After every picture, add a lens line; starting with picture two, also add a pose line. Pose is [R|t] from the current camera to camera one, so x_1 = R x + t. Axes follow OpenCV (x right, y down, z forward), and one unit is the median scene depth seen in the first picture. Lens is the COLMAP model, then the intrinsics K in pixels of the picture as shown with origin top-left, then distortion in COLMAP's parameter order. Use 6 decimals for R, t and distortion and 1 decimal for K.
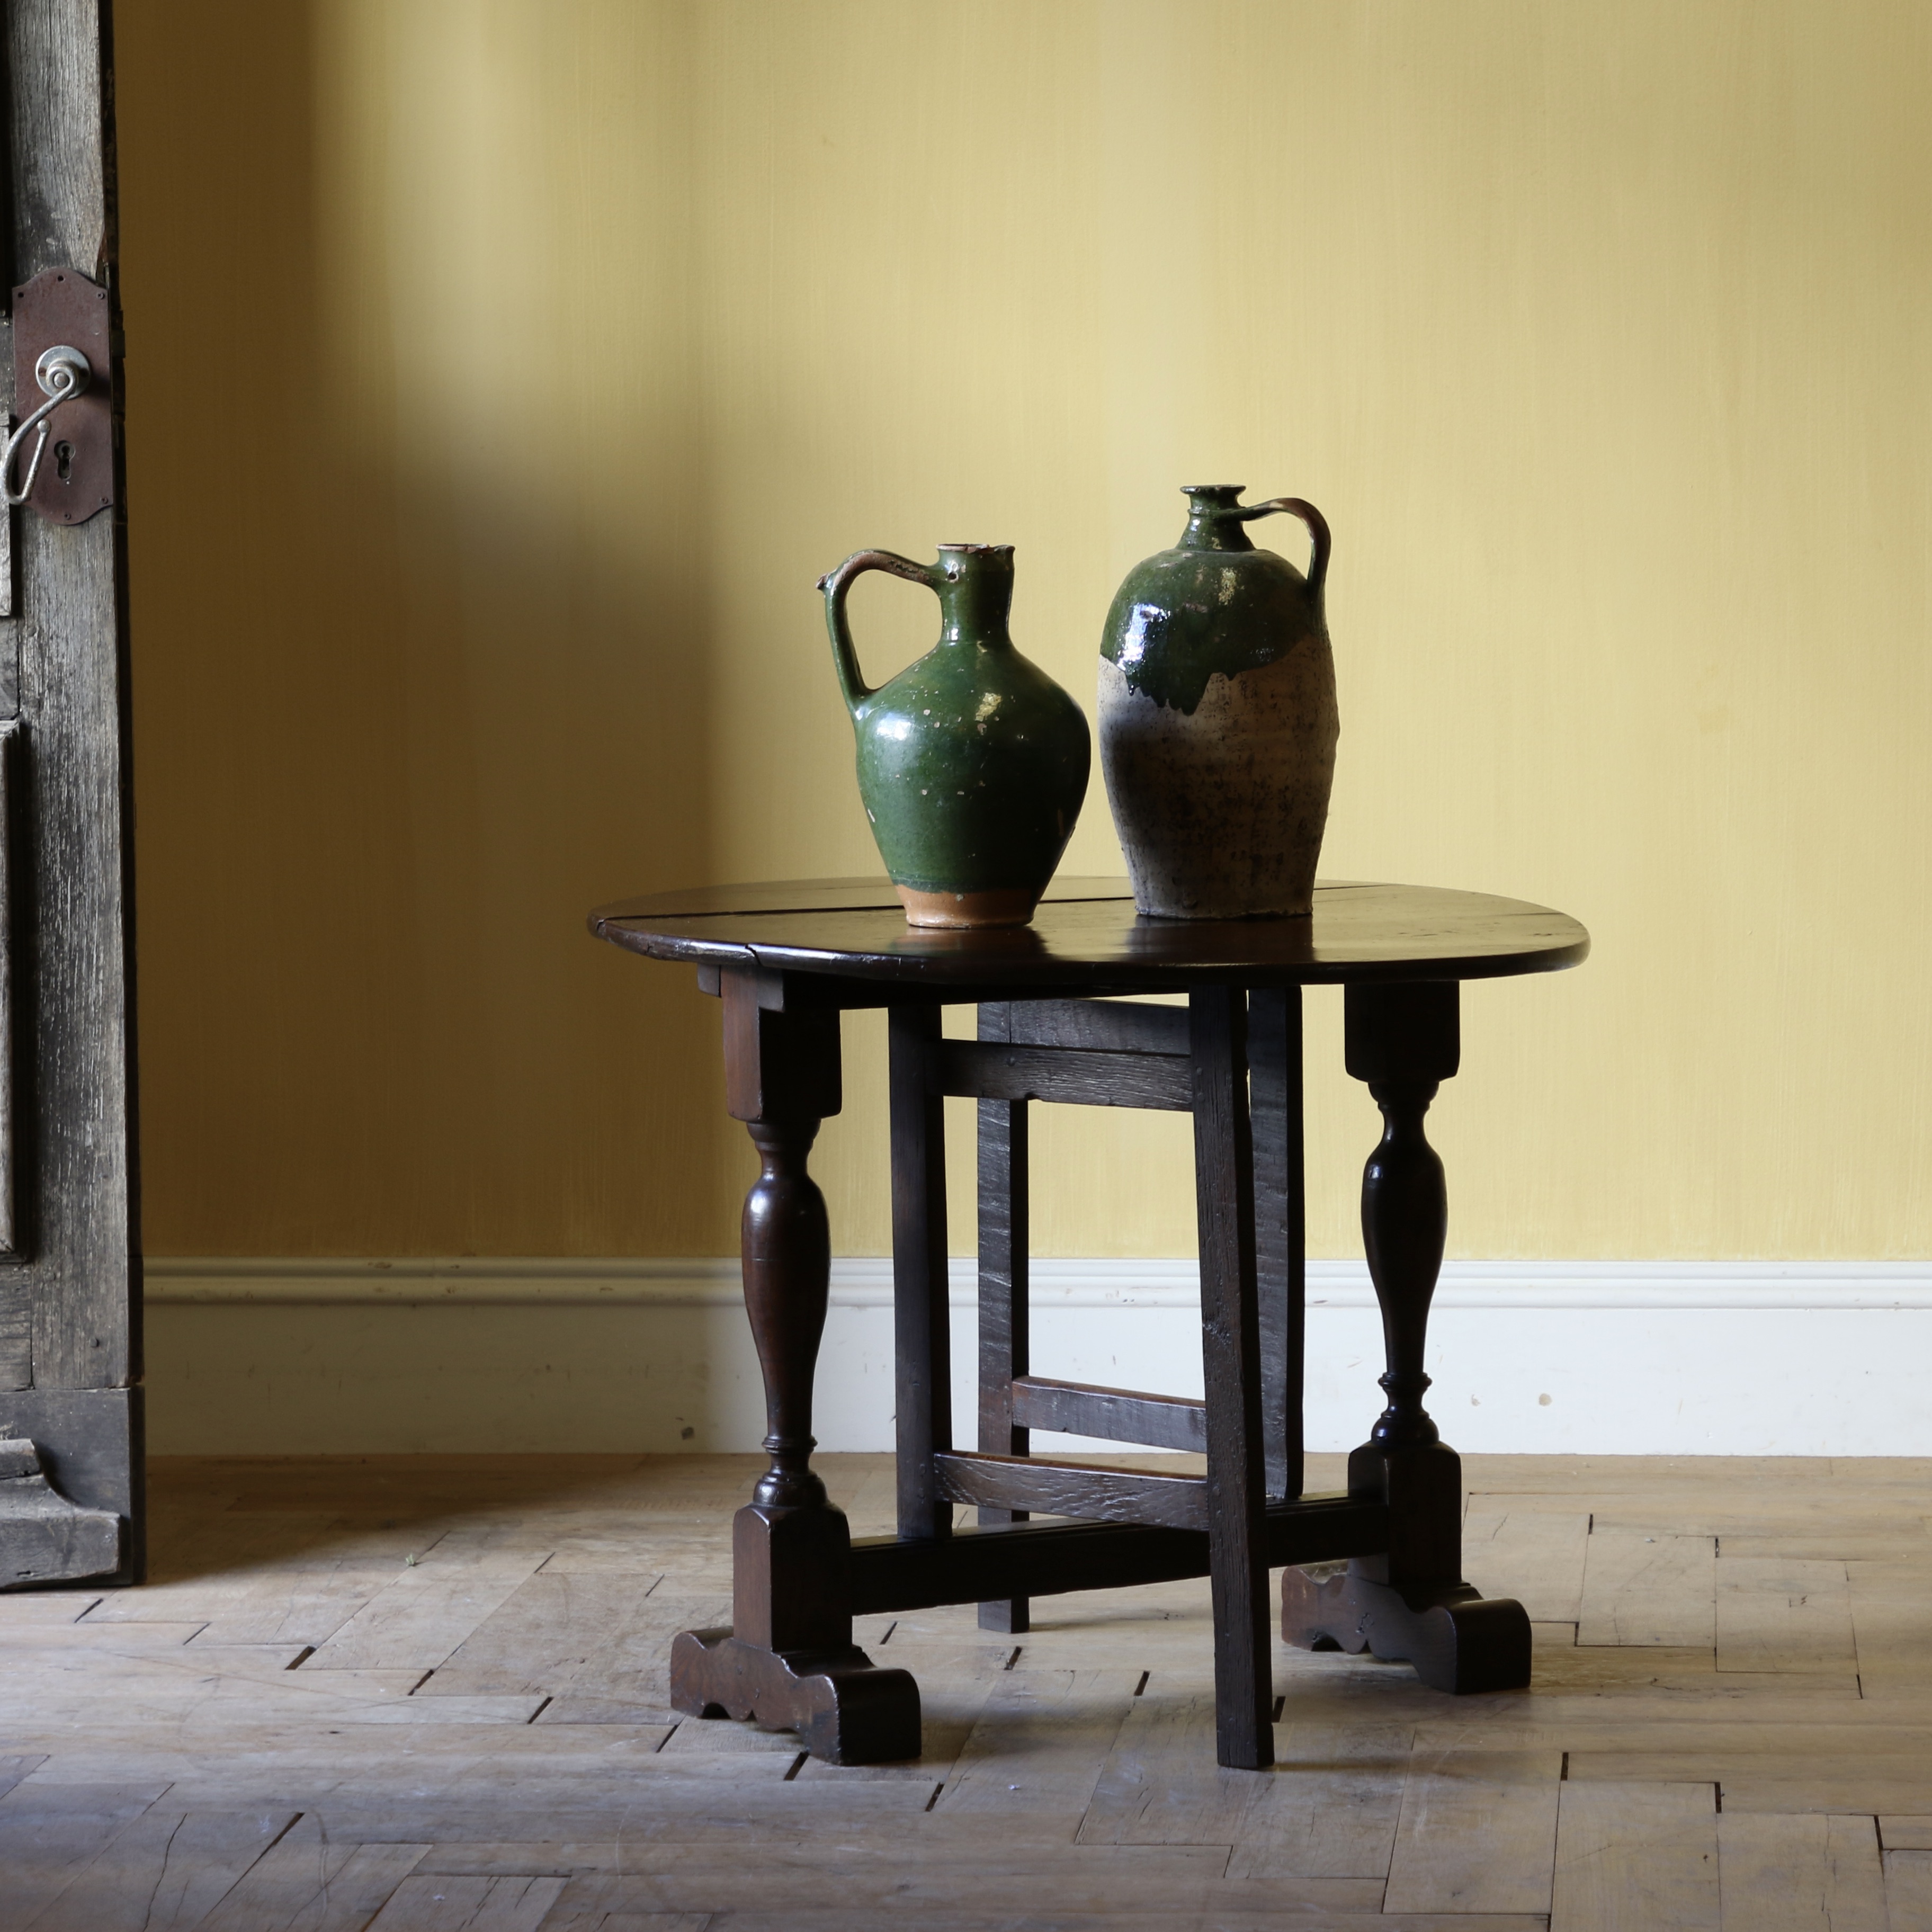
lens RADIAL K [[7371.4, 0, 1261.9], [0, 7371.4, 1144.5], [0, 0, 1]] dist [0.822388, 0.000000]
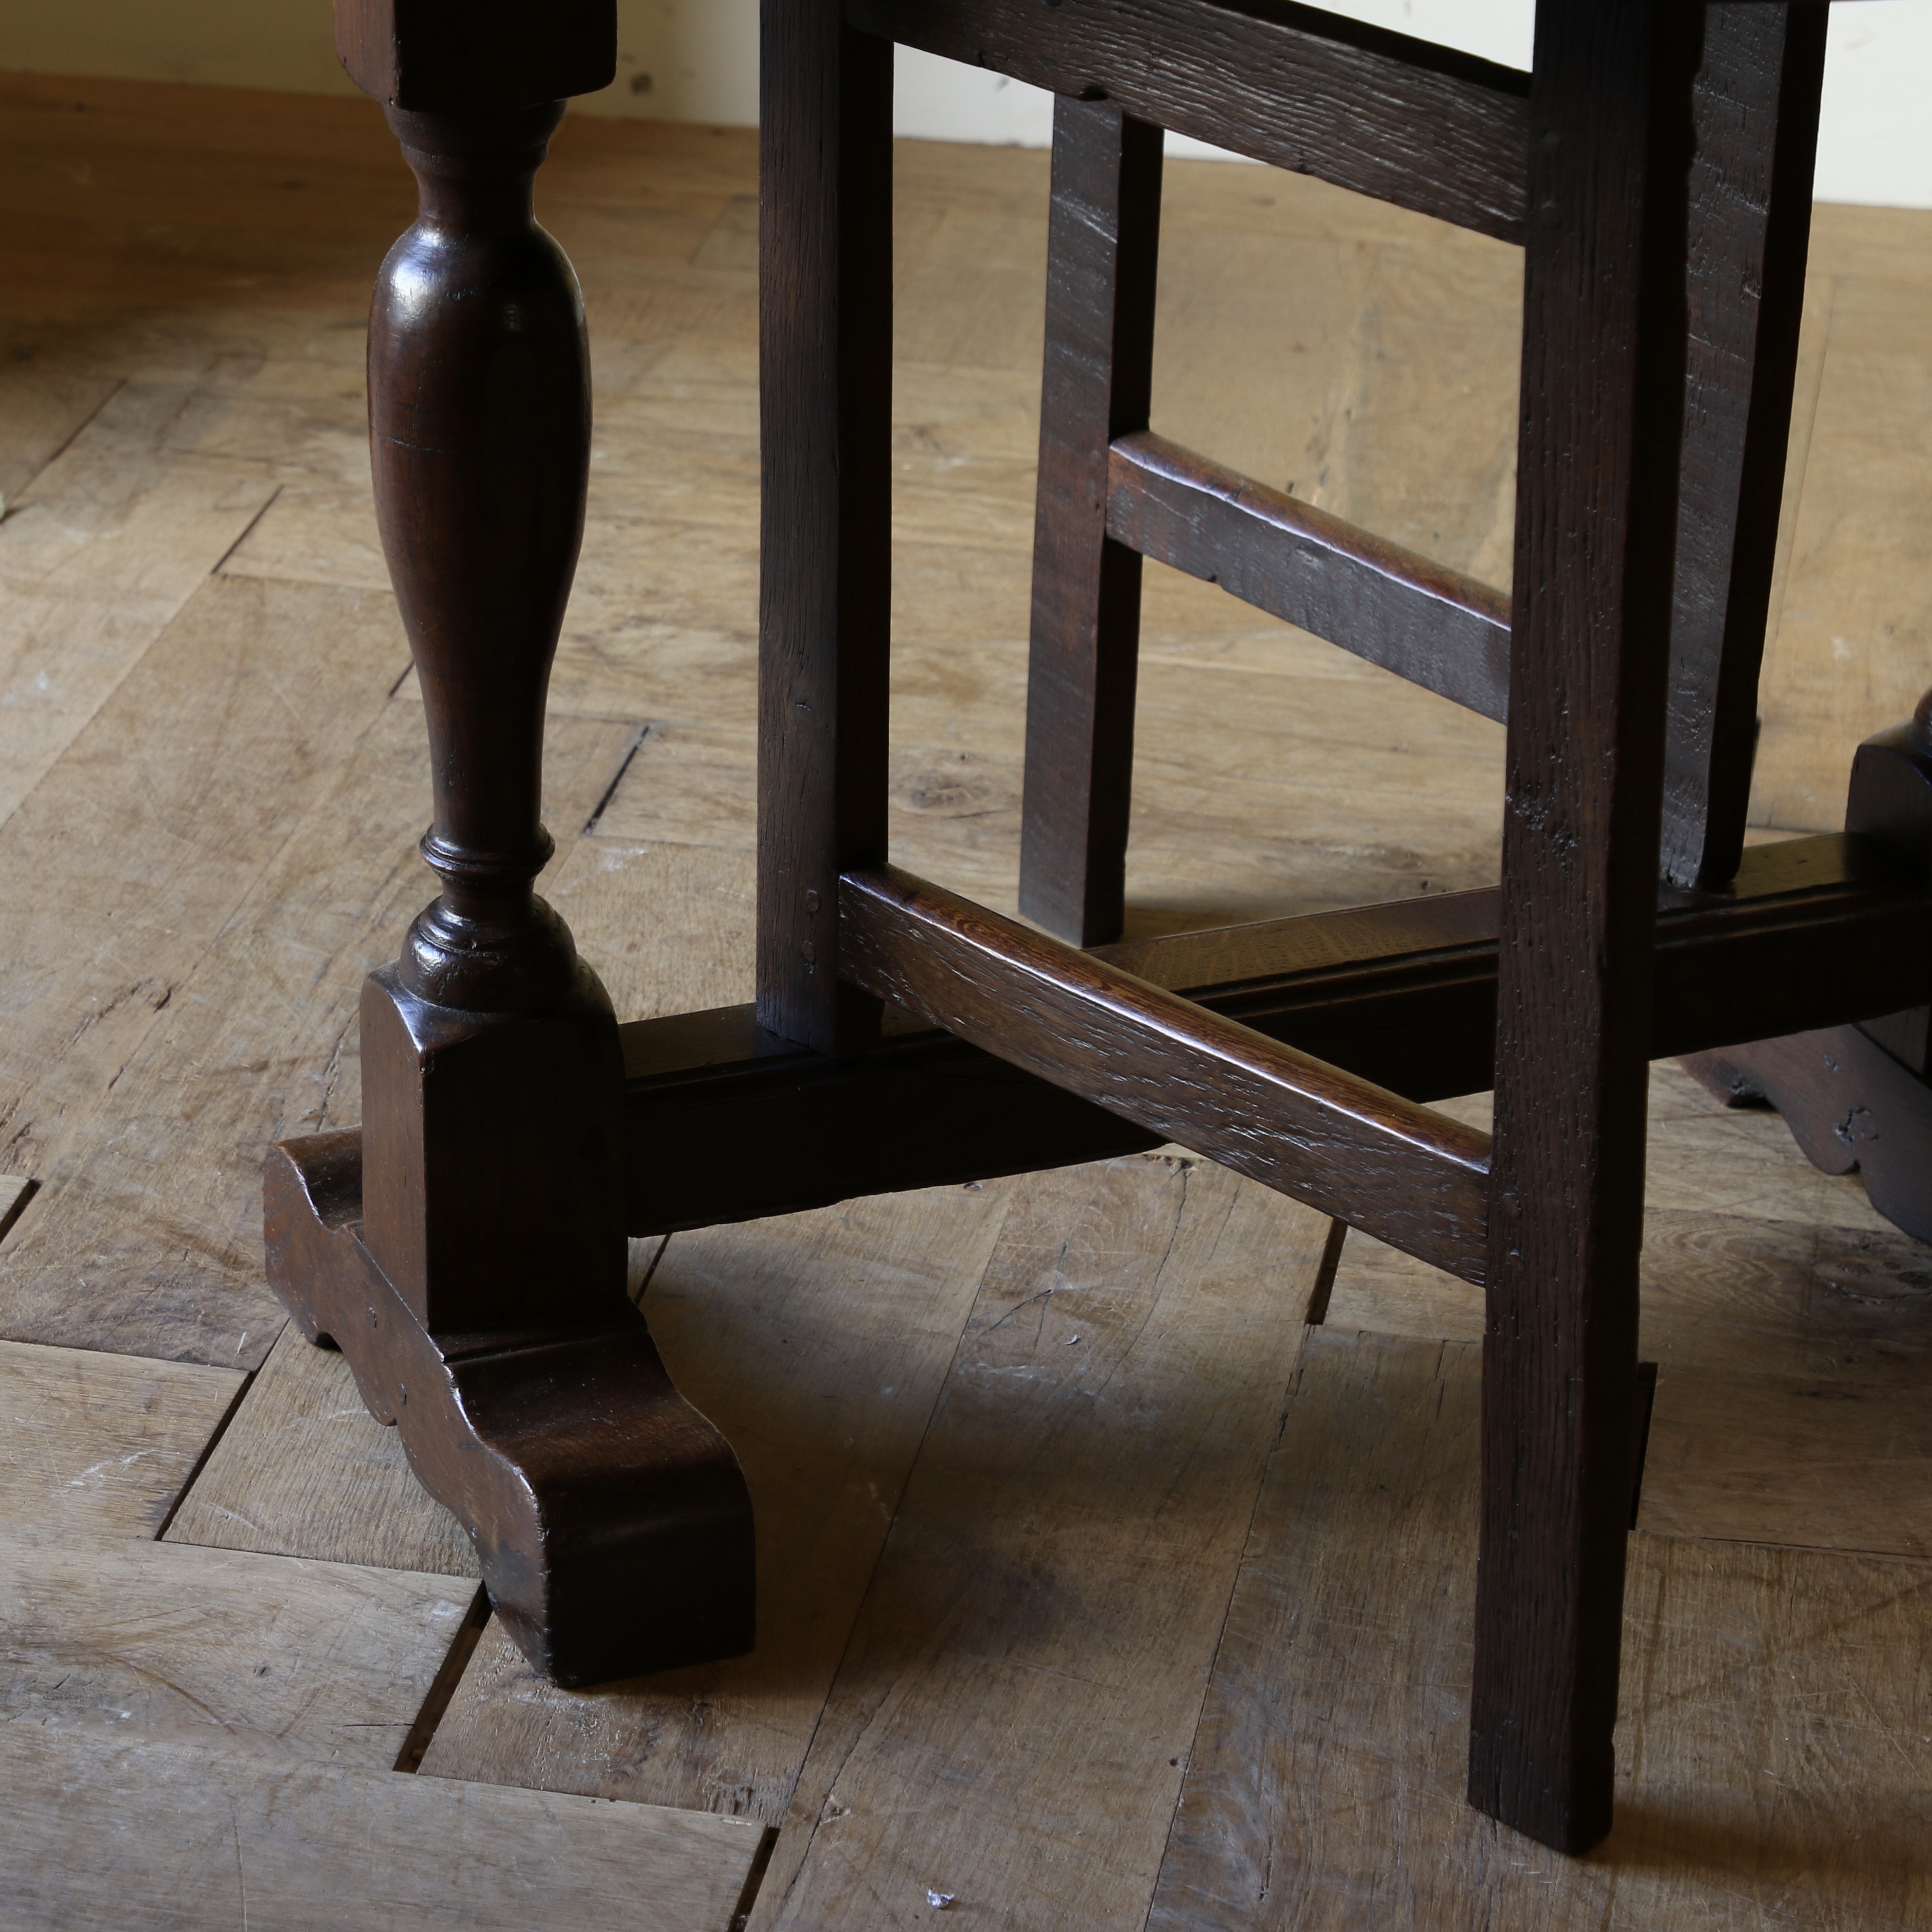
lens RADIAL K [[5985.2, 0, 956.9], [0, 5985.2, 964.2], [0, 0, 1]] dist [-0.113273, 0.000000]
pose [[0.990985, 0.086303, -0.102469, -0.003641], [-0.045239, 0.935504, 0.350407, -0.065607], [0.126101, -0.342613, 0.930975, 0.650739]]
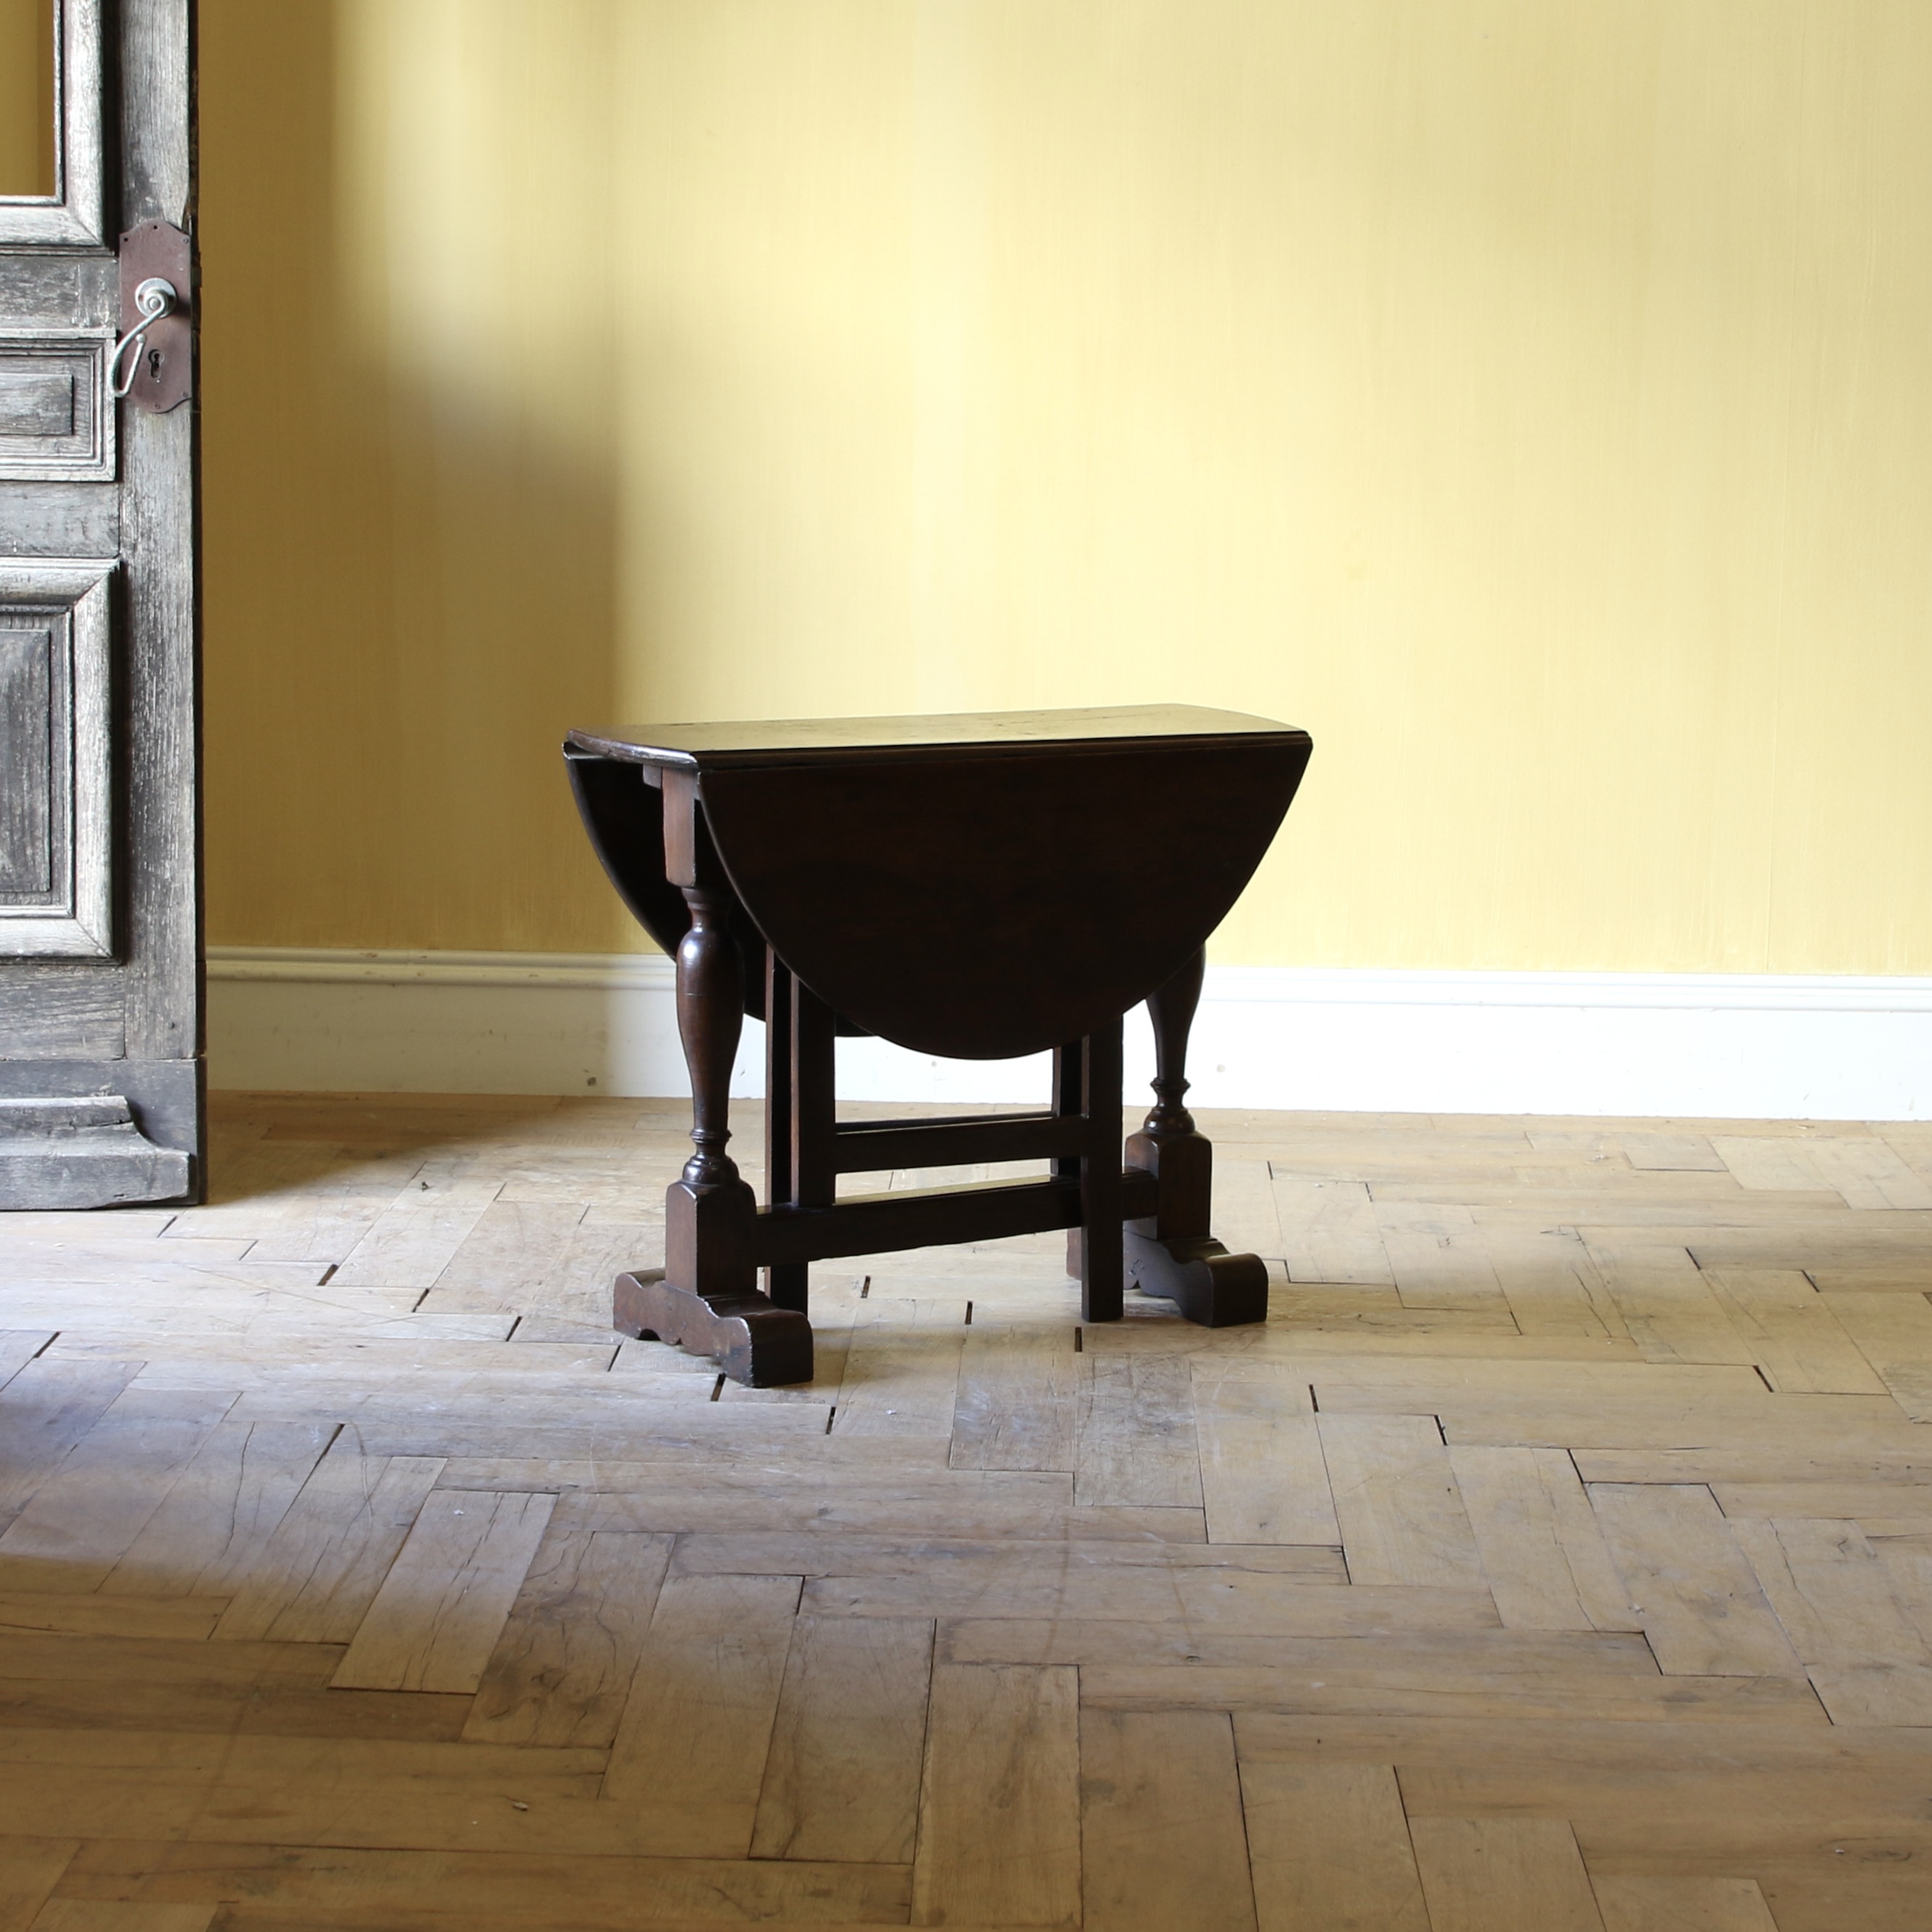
lens RADIAL K [[4372.4, 0, 951.5], [0, 4372.4, 964.6], [0, 0, 1]] dist [0.269400, 0.000000]
pose [[0.999254, 0.014336, 0.035854, -0.046447], [-0.015932, 0.998876, 0.044632, -0.022734], [-0.035174, -0.045170, 0.998360, 0.220484]]
